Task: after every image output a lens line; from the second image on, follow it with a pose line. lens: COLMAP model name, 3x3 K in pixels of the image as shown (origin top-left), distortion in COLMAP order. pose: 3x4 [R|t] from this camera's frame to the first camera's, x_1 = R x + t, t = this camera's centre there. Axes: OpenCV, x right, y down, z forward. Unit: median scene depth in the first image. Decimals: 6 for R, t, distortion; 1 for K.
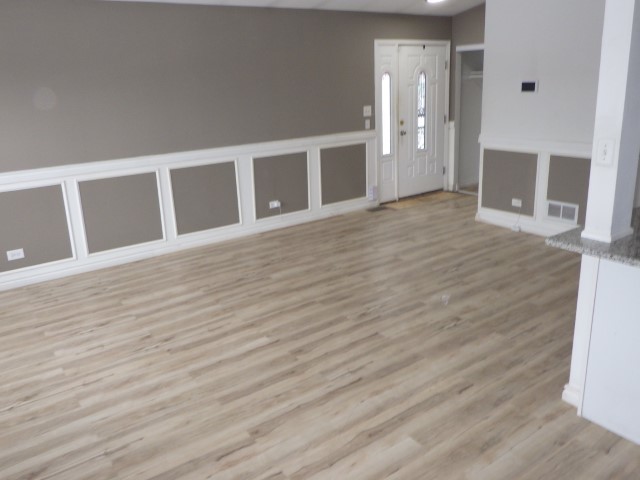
lens RADIAL K [[529.5, 0, 320.1], [0, 529.5, 228.4], [0, 0, 1]] dist [-0.004478, 0.012125]
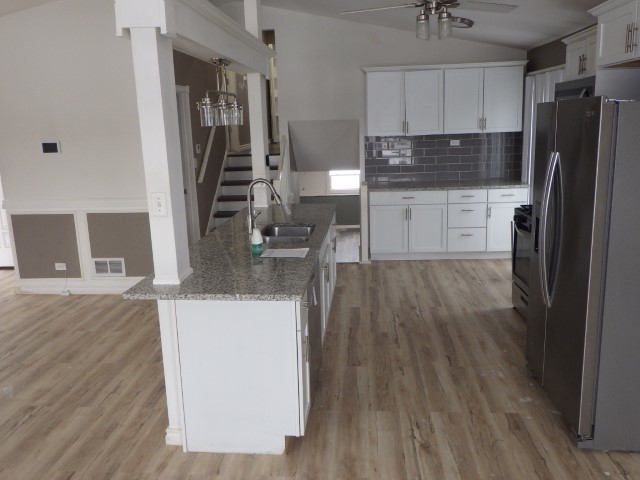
lens RADIAL K [[529.5, 0, 320.1], [0, 529.5, 228.4], [0, 0, 1]] dist [-0.004478, 0.012125]
pose [[0.648609, -0.128150, 0.750256, -0.048130], [0.209377, 0.977735, -0.014004, -0.006823], [-0.731756, 0.166170, 0.660999, 0.026221]]
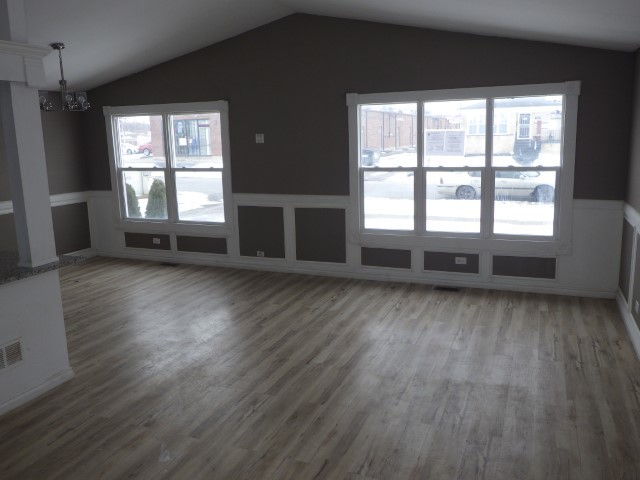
lens RADIAL K [[529.5, 0, 320.1], [0, 529.5, 228.4], [0, 0, 1]] dist [-0.004478, 0.012125]
pose [[-0.853225, 0.151466, -0.499064, 0.404824], [-0.080601, 0.907108, 0.413108, -0.504872], [0.515277, 0.392699, -0.761759, 1.684132]]
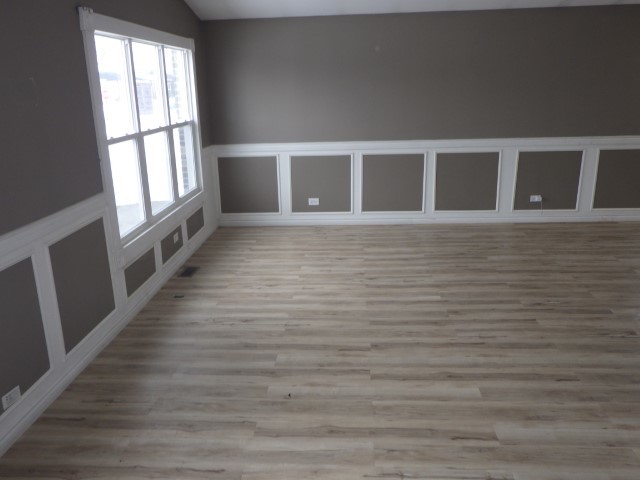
lens RADIAL K [[529.5, 0, 320.1], [0, 529.5, 228.4], [0, 0, 1]] dist [-0.004478, 0.012125]
pose [[0.770870, 0.184782, -0.609603, 0.373436], [-0.175573, 0.981566, 0.075512, 0.012302], [0.612319, 0.048820, 0.789102, -0.109235]]
